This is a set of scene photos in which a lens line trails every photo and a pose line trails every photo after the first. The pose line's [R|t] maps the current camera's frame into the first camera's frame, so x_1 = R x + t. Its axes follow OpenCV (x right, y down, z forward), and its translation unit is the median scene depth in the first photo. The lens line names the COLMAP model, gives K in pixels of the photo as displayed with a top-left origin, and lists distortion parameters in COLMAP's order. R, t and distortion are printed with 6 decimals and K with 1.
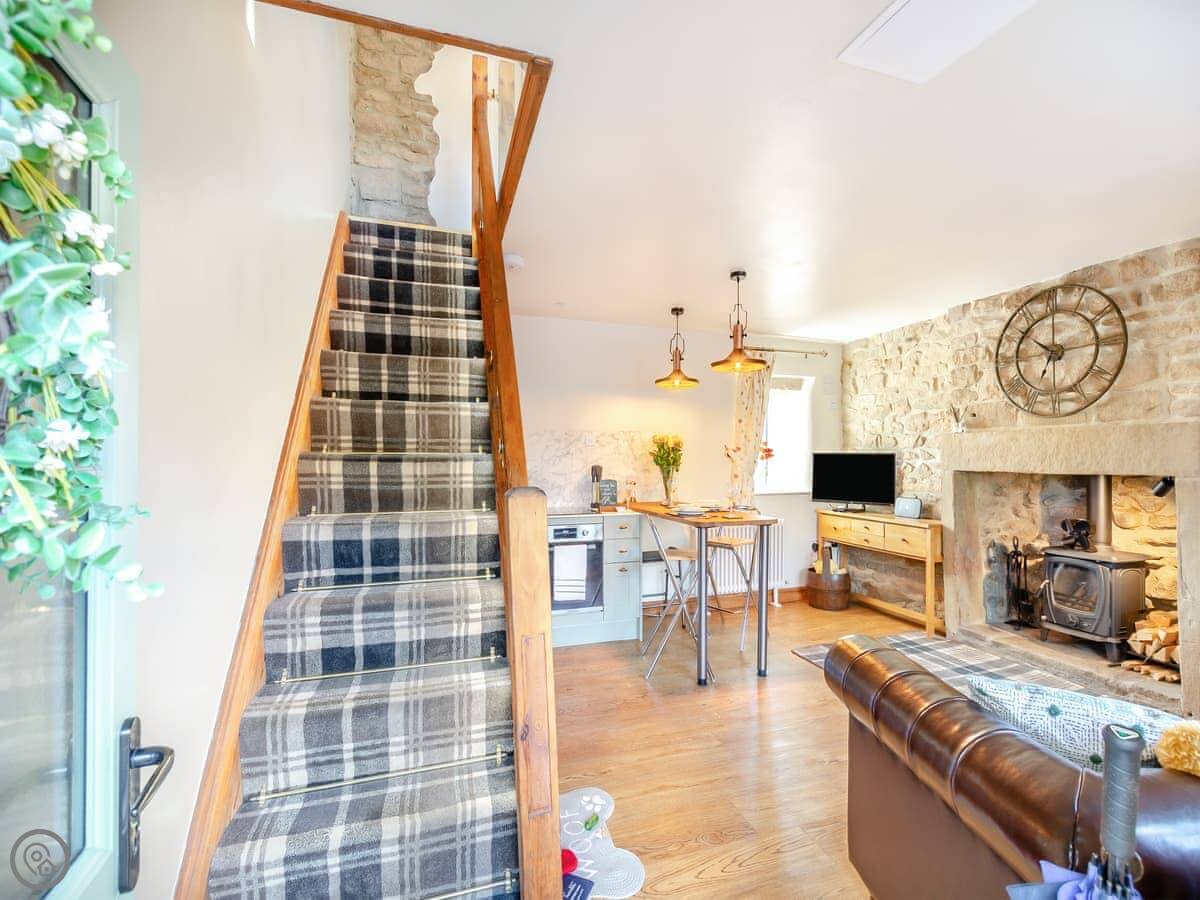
lens RADIAL K [[529.2, 0, 619.4], [0, 529.2, 451.9], [0, 0, 1]] dist [0.012753, -0.008172]
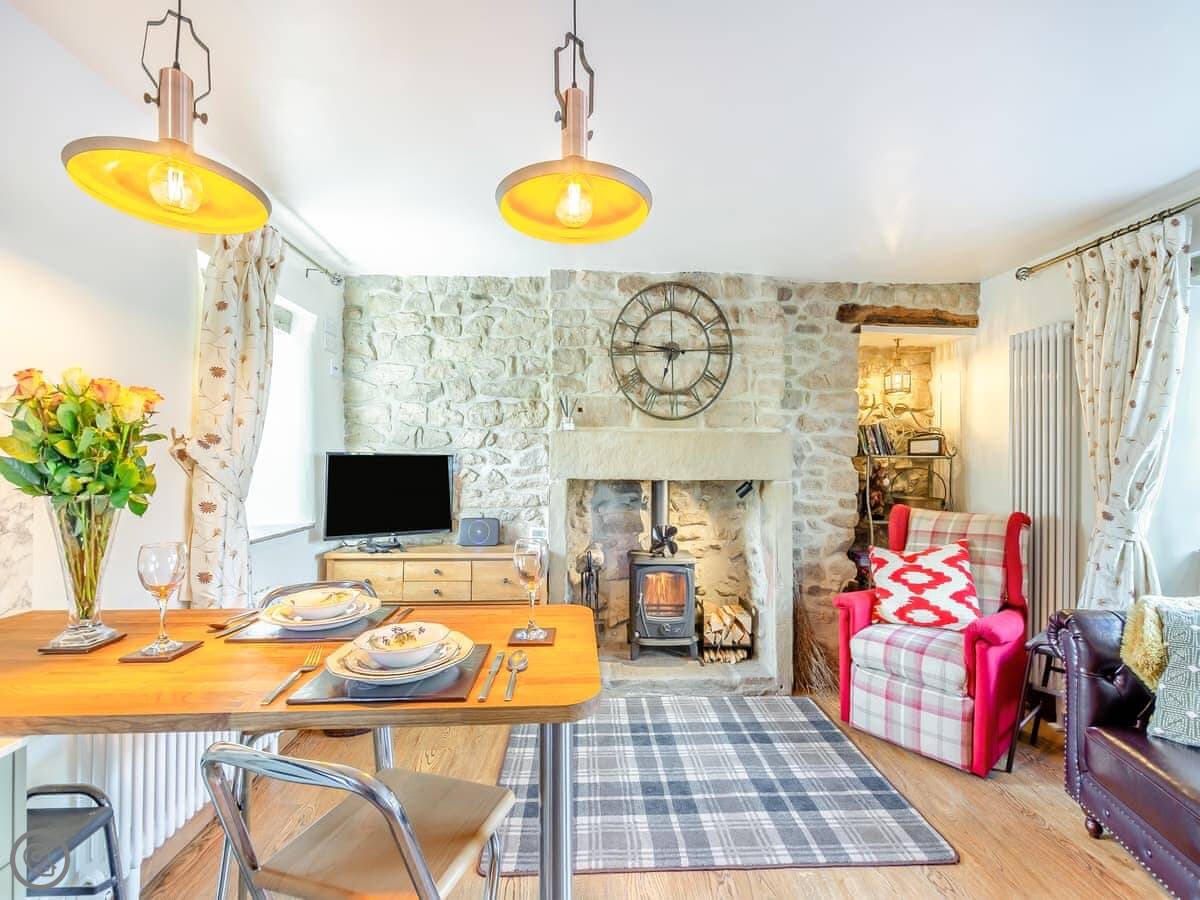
lens RADIAL K [[519.2, 0, 602.9], [0, 519.2, 453.6], [0, 0, 1]] dist [0.003459, -0.000059]
pose [[0.292481, 0.014629, 0.956159, -0.083343], [-0.016190, 0.999815, -0.010344, 0.005135], [-0.956134, -0.012455, 0.292664, 0.729638]]
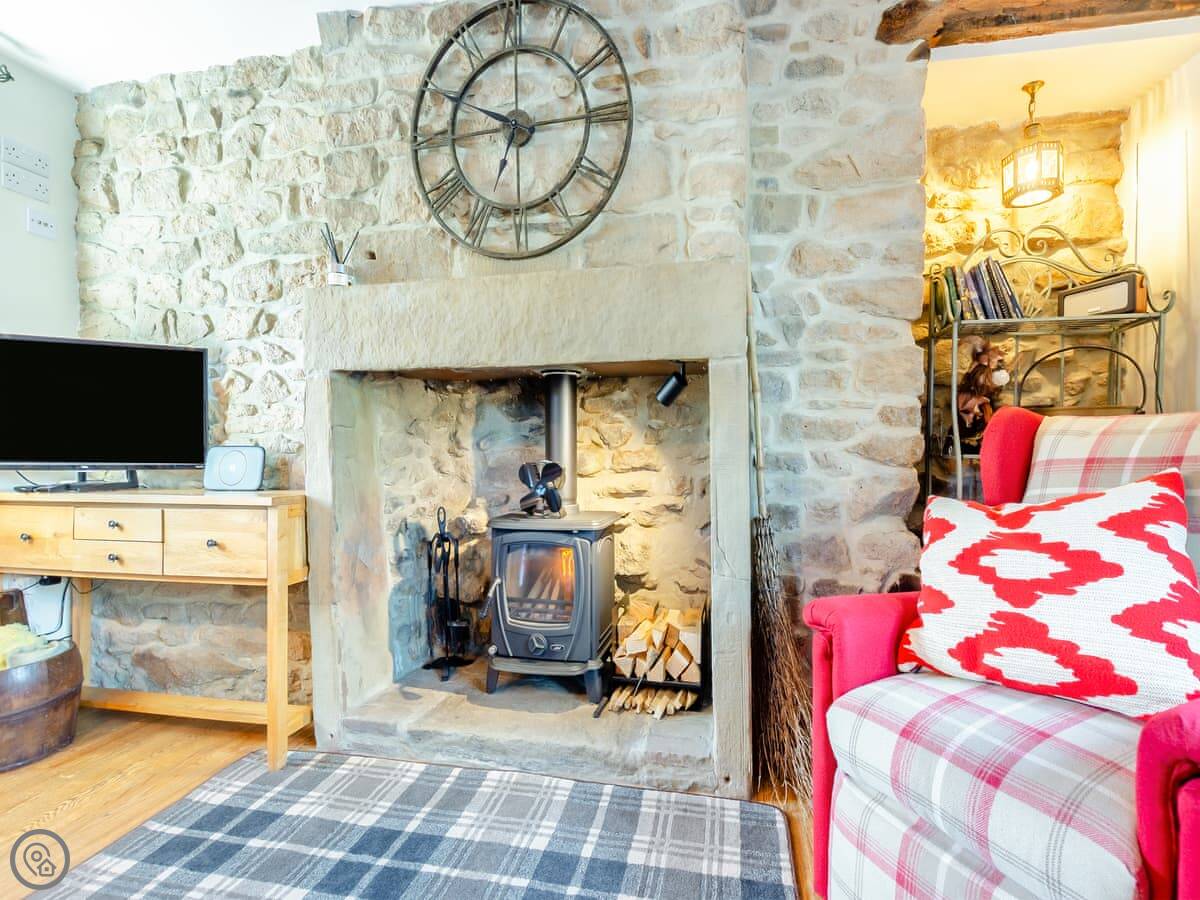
lens RADIAL K [[538.1, 0, 622.1], [0, 538.1, 456.0], [0, 0, 1]] dist [0.010912, -0.005308]
pose [[0.512569, -0.011061, 0.858575, 0.368093], [-0.003372, 0.999883, 0.014895, 0.098950], [-0.858640, -0.010530, 0.512471, 0.561565]]
